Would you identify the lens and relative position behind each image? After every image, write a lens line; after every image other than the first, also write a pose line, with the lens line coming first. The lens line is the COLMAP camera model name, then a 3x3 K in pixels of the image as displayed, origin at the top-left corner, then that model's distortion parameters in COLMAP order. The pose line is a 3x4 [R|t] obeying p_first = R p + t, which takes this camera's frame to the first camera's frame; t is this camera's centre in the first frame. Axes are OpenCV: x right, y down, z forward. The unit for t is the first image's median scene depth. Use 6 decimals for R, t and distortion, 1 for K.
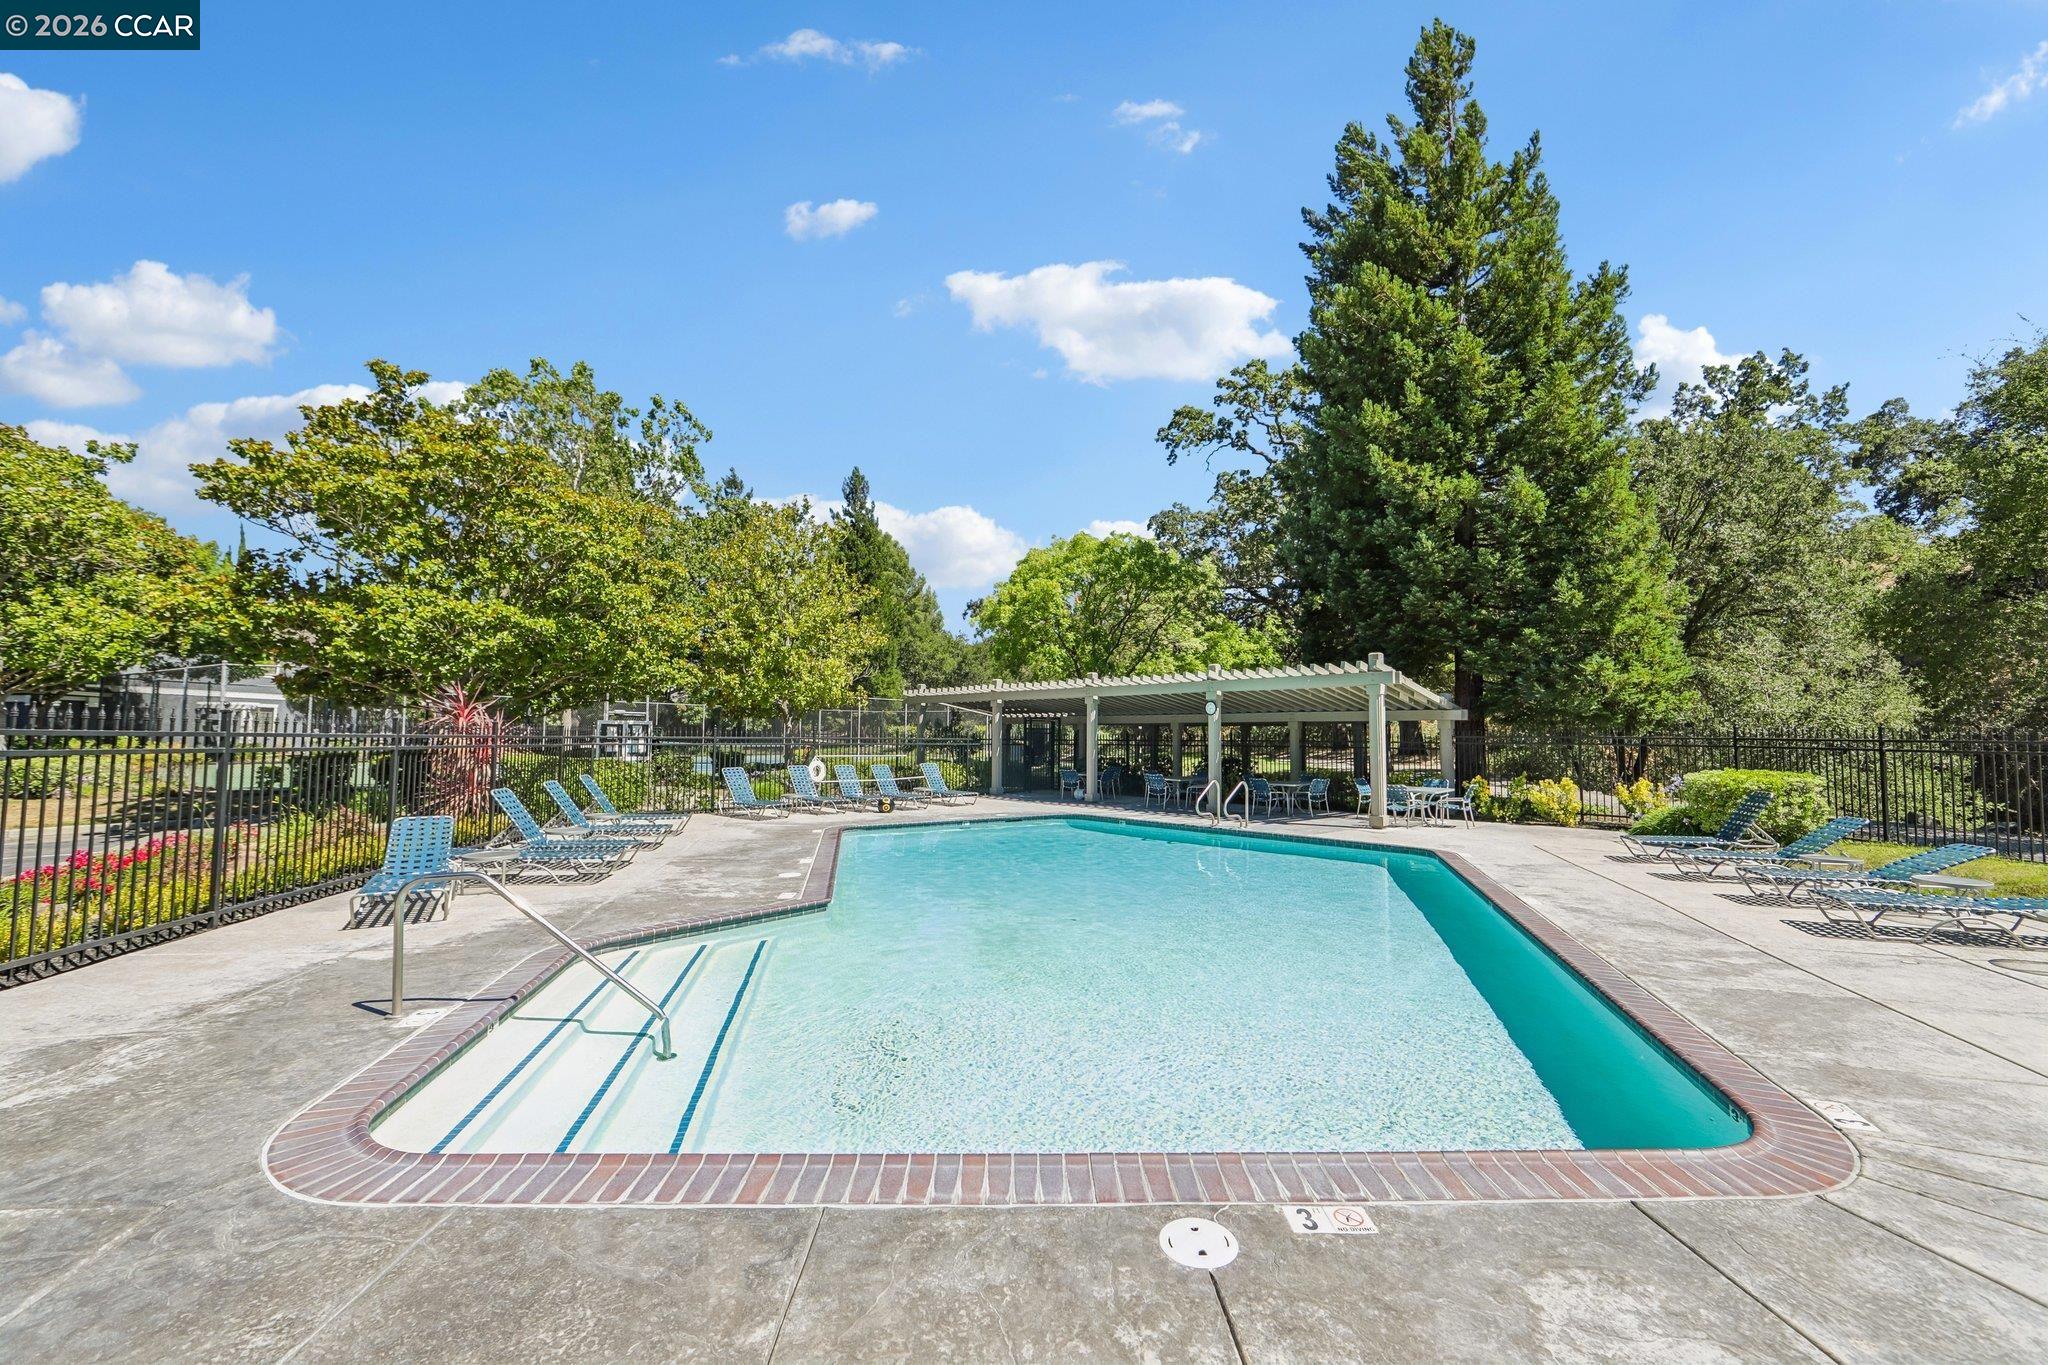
lens RADIAL K [[792.6, 0, 1024.0], [0, 792.6, 682.5], [0, 0, 1]] dist [-0.000806, 0.000224]
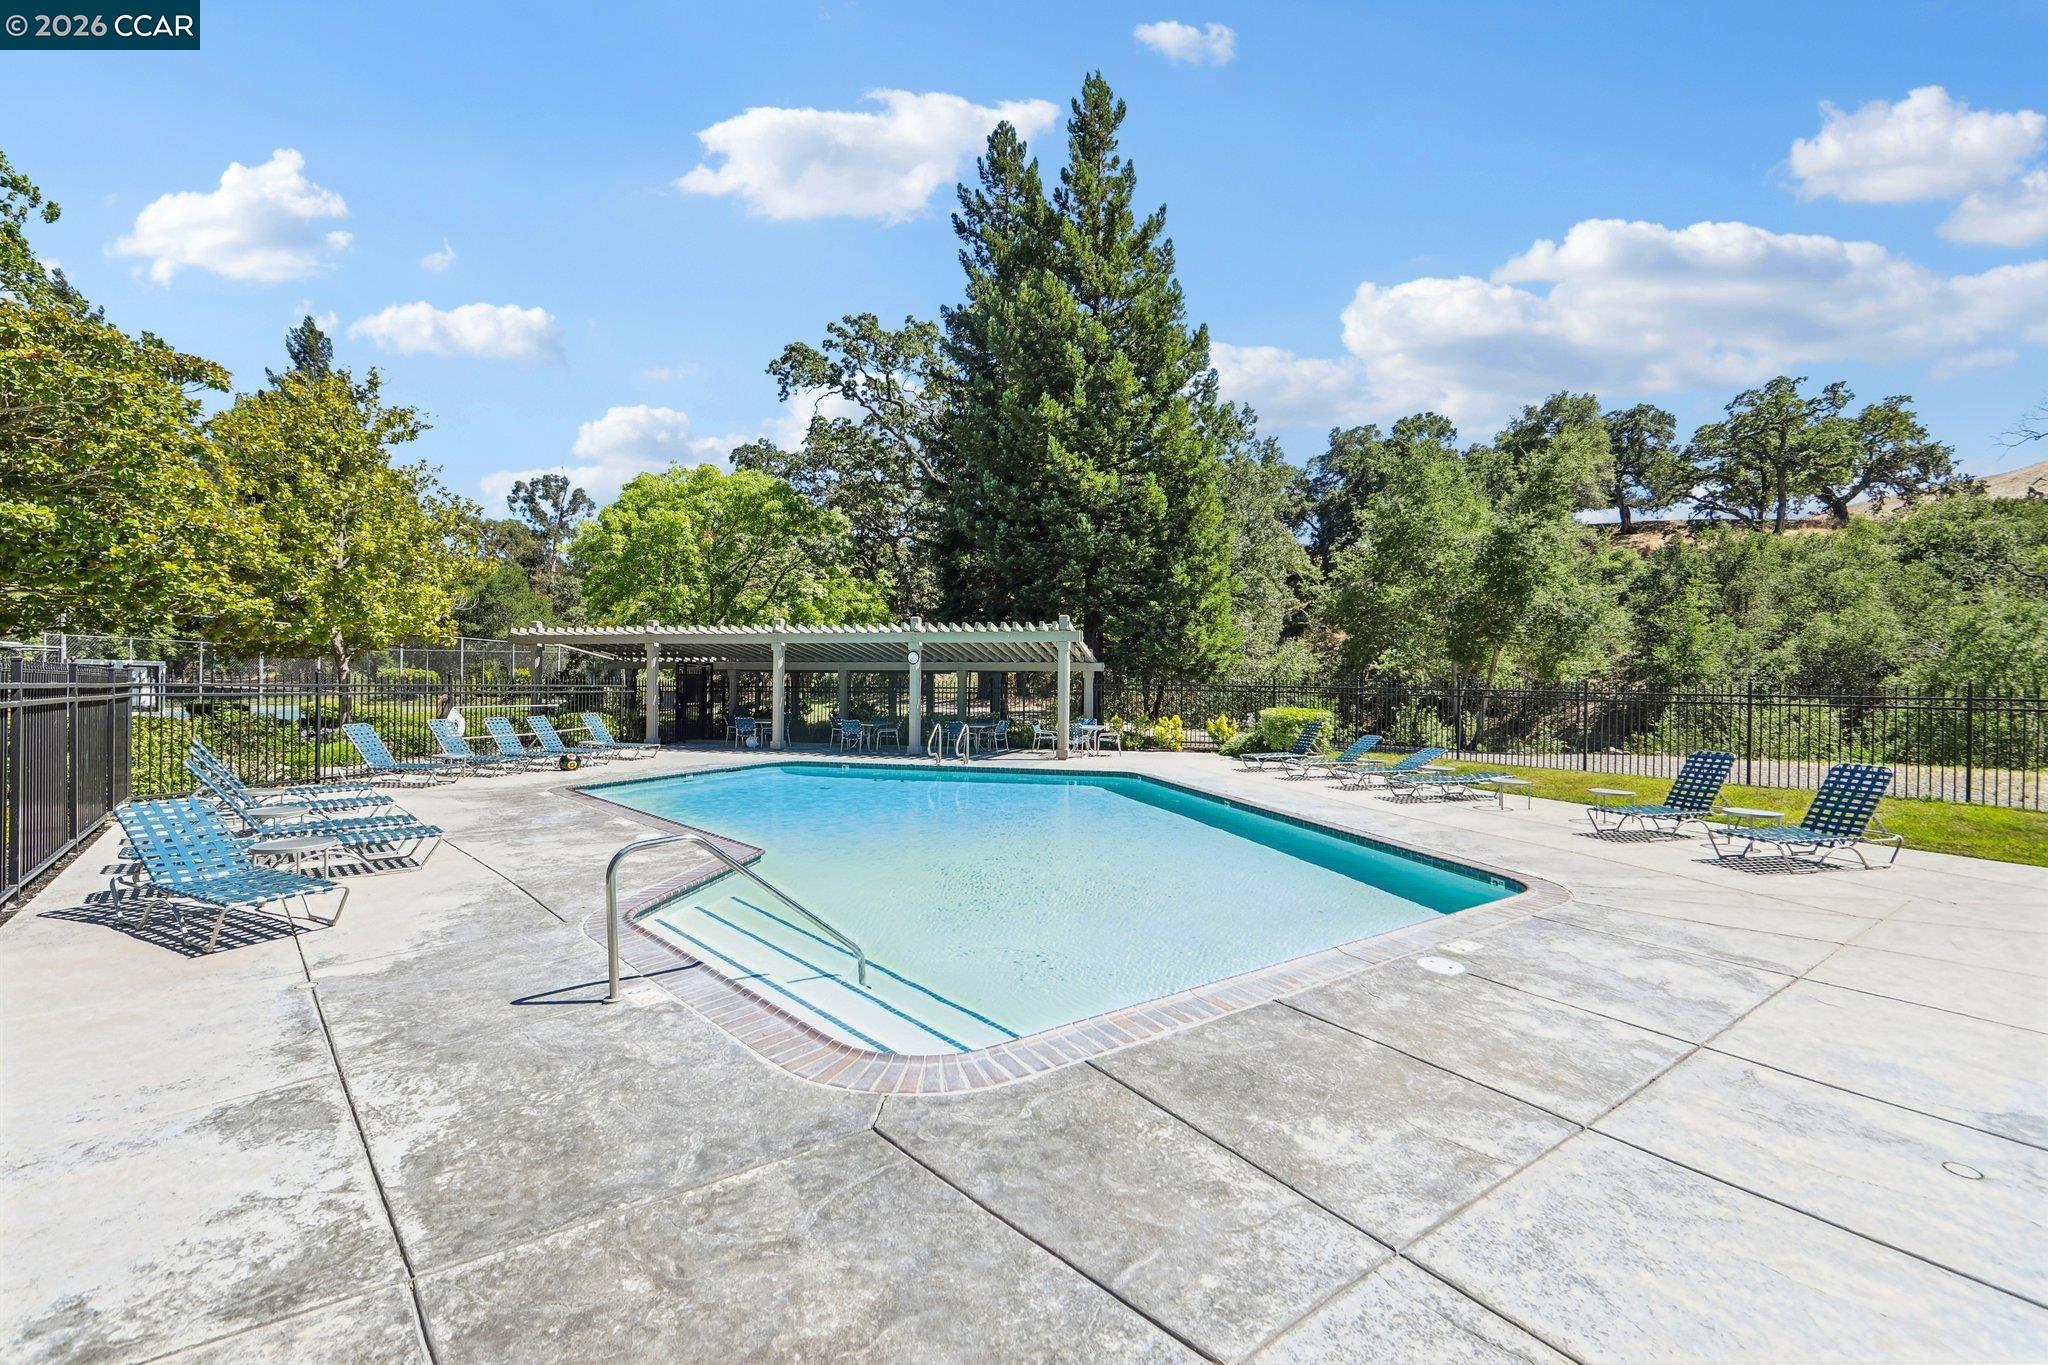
lens RADIAL K [[792.6, 0, 1024.0], [0, 792.6, 682.5], [0, 0, 1]] dist [-0.000806, 0.000224]
pose [[0.849777, 0.001951, 0.527138, -0.205647], [-0.038102, 0.997605, 0.057730, -0.001857], [-0.525763, -0.069143, 0.847816, 0.003694]]
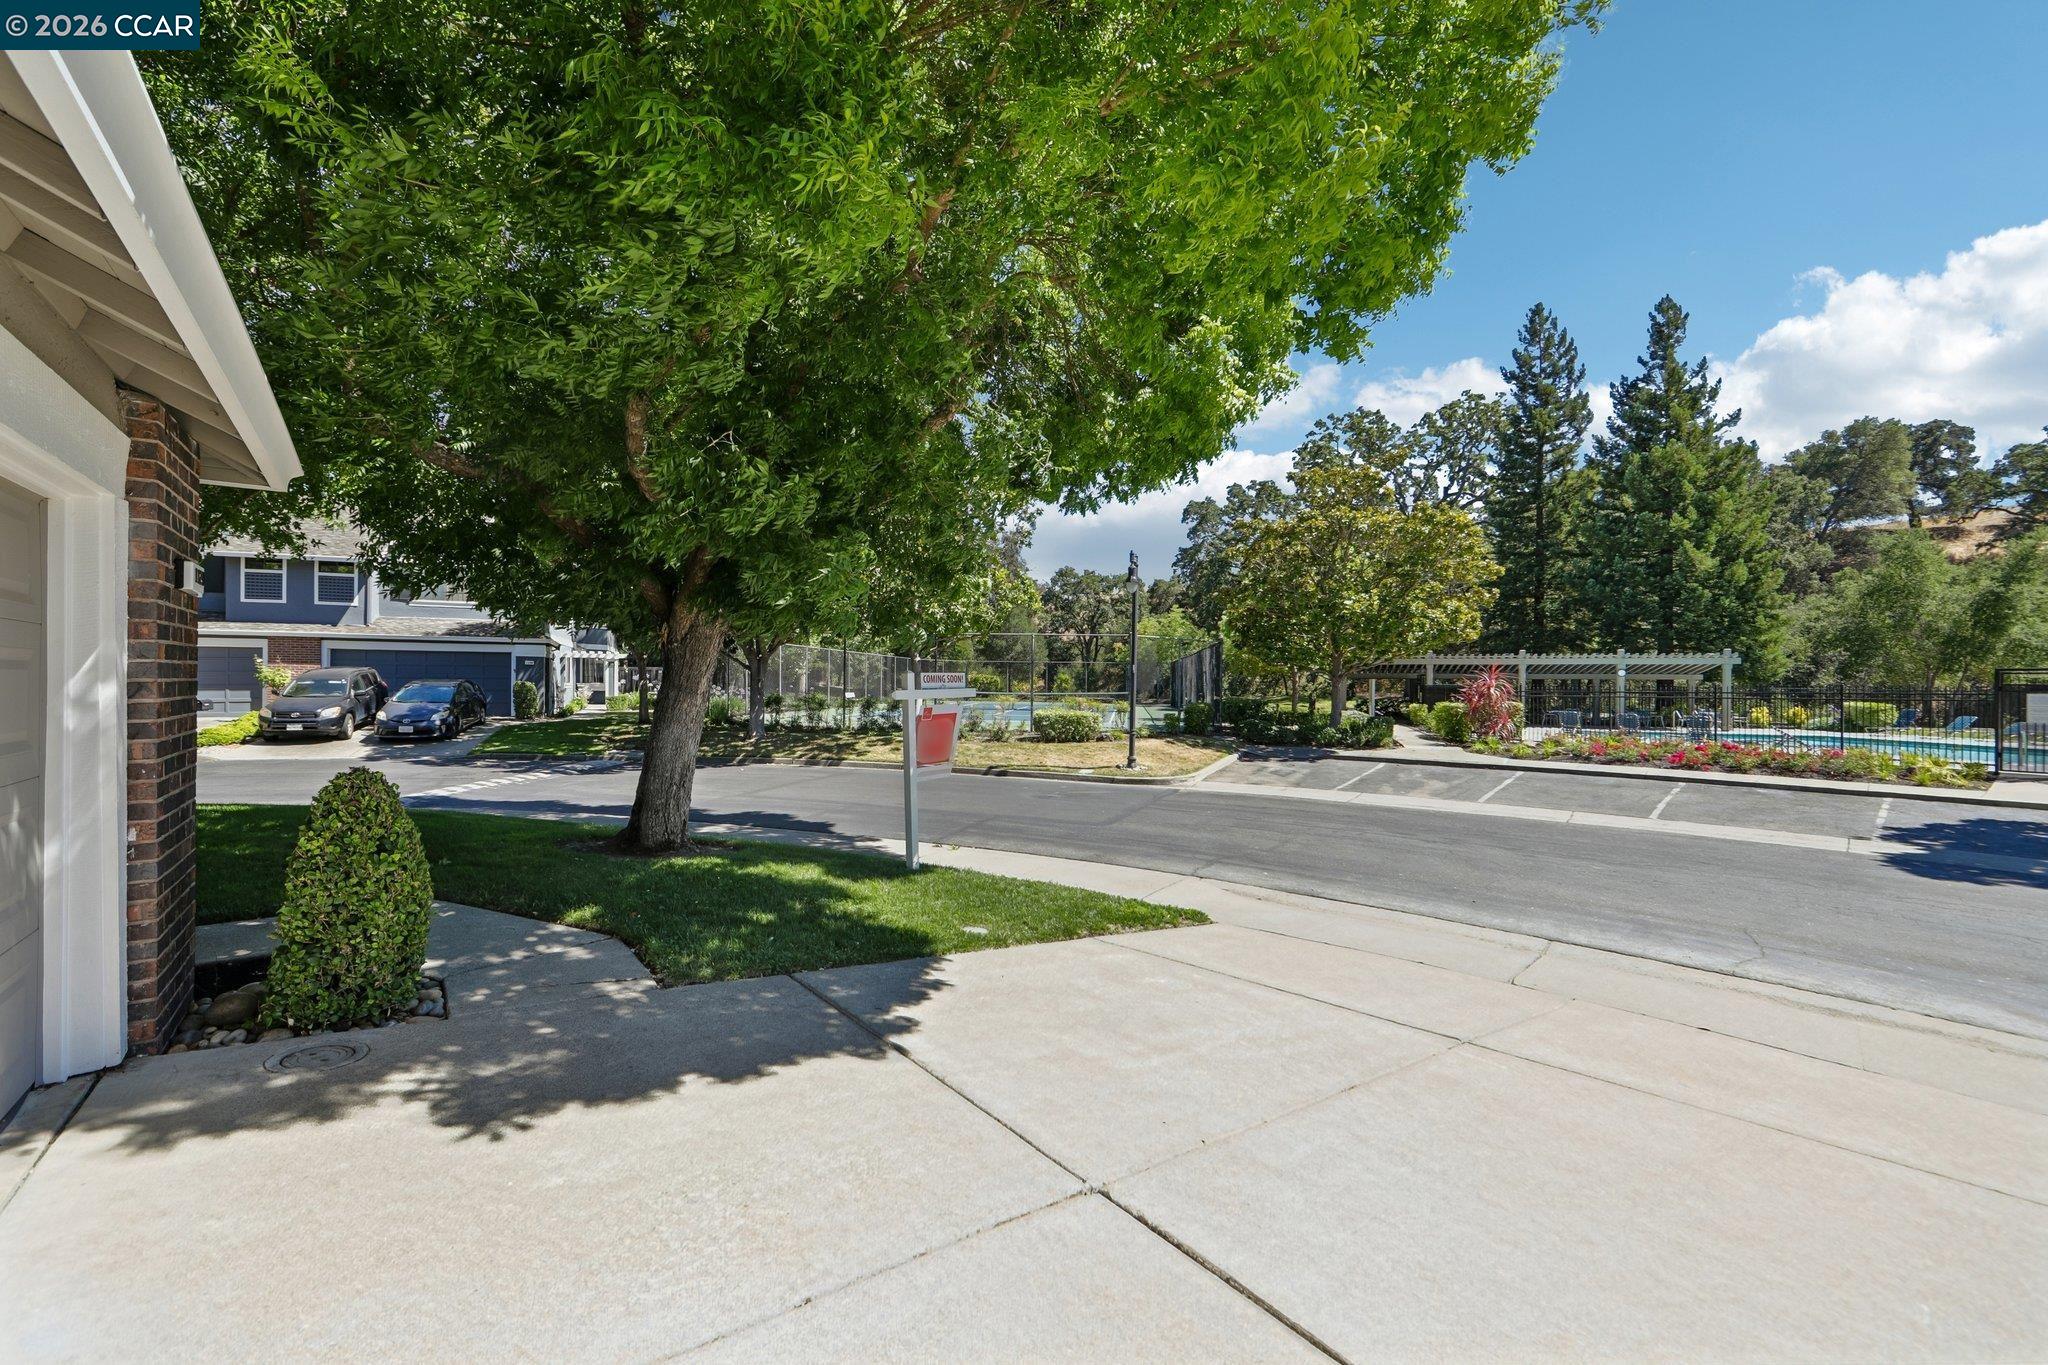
lens RADIAL K [[792.6, 0, 1024.0], [0, 792.6, 682.5], [0, 0, 1]] dist [-0.000806, 0.000224]
pose [[0.915434, 0.002685, 0.402458, -1.790358], [-0.030383, 0.997585, 0.062455, -0.016438], [-0.401319, -0.069402, 0.913305, -0.152824]]
